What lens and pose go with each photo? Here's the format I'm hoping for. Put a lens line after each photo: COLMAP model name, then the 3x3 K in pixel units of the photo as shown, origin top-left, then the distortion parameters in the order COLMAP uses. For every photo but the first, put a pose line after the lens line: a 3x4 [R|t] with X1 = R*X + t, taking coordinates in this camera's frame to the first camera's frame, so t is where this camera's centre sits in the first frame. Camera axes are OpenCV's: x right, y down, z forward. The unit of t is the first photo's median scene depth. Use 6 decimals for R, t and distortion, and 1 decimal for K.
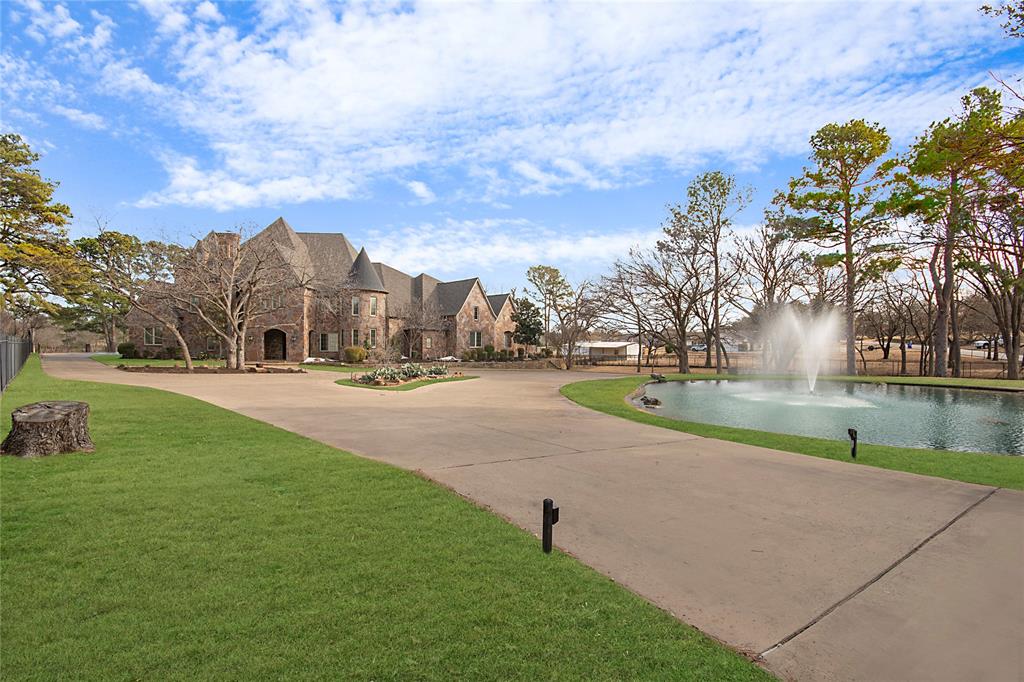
lens RADIAL K [[442.1, 0, 517.2], [0, 442.1, 357.4], [0, 0, 1]] dist [0.000006, -0.000147]
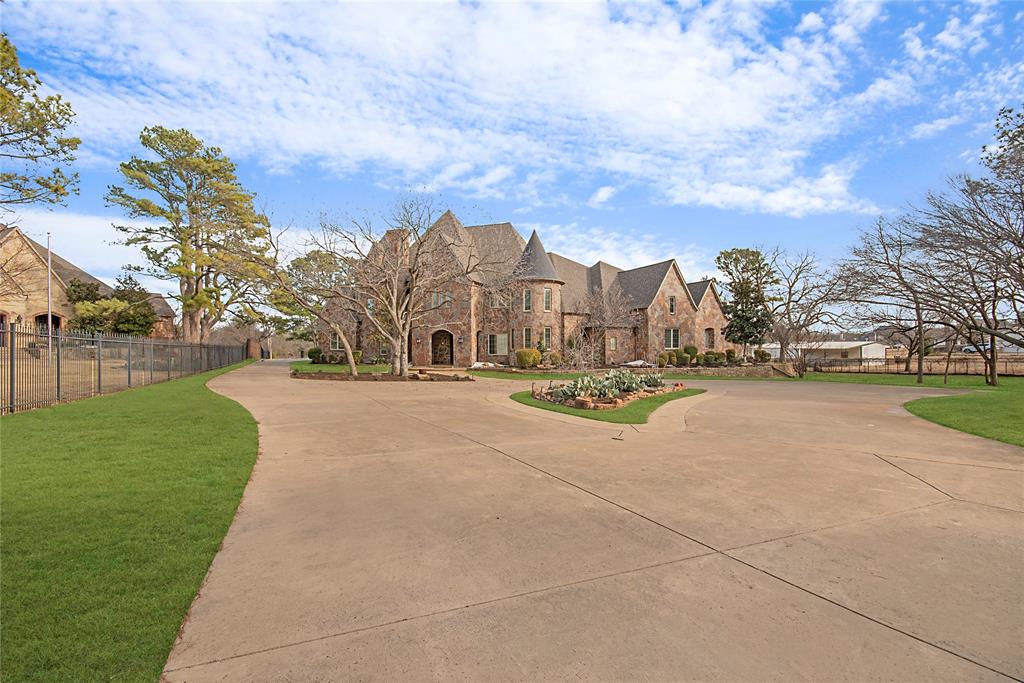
lens RADIAL K [[442.1, 0, 517.2], [0, 442.1, 357.9], [0, 0, 1]] dist [0.000006, -0.000147]
pose [[0.939490, -0.004699, -0.342543, -0.094001], [0.001291, 0.999947, -0.010174, 0.000869], [0.342573, 0.009116, 0.939447, 0.201165]]
